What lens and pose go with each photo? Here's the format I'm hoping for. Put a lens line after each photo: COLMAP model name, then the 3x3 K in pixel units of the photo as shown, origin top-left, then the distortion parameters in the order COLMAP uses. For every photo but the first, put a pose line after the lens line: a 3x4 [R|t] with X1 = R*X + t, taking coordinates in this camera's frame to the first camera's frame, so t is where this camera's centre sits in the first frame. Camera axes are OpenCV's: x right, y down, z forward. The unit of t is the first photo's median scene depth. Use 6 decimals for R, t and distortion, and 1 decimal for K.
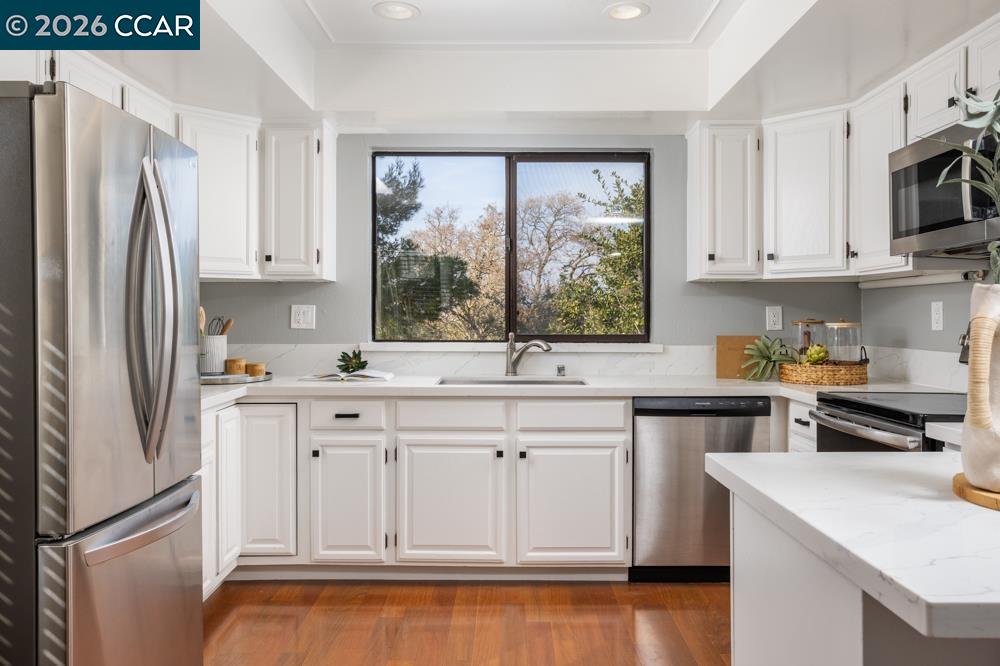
lens RADIAL K [[780.6, 0, 495.4], [0, 780.6, 324.4], [0, 0, 1]] dist [0.001844, 0.002925]
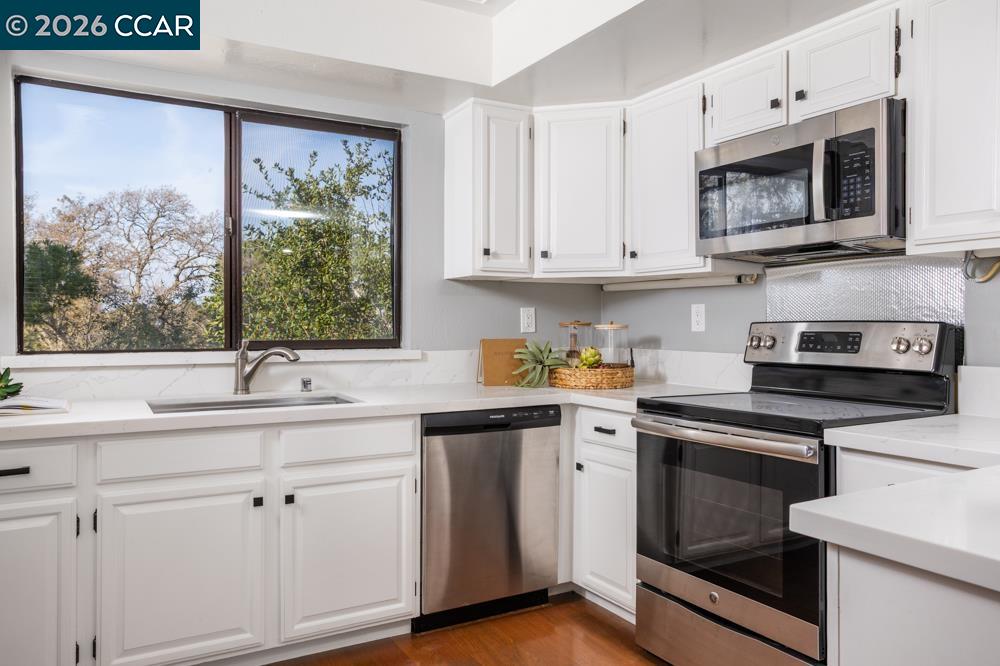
lens RADIAL K [[735.5, 0, 500.0], [0, 735.5, 333.0], [0, 0, 1]] dist [-0.037127, 0.071850]
pose [[0.858709, -0.007475, 0.512410, -0.143677], [0.004035, 0.999961, 0.007825, 0.000679], [-0.512448, -0.004652, 0.858706, 0.266788]]
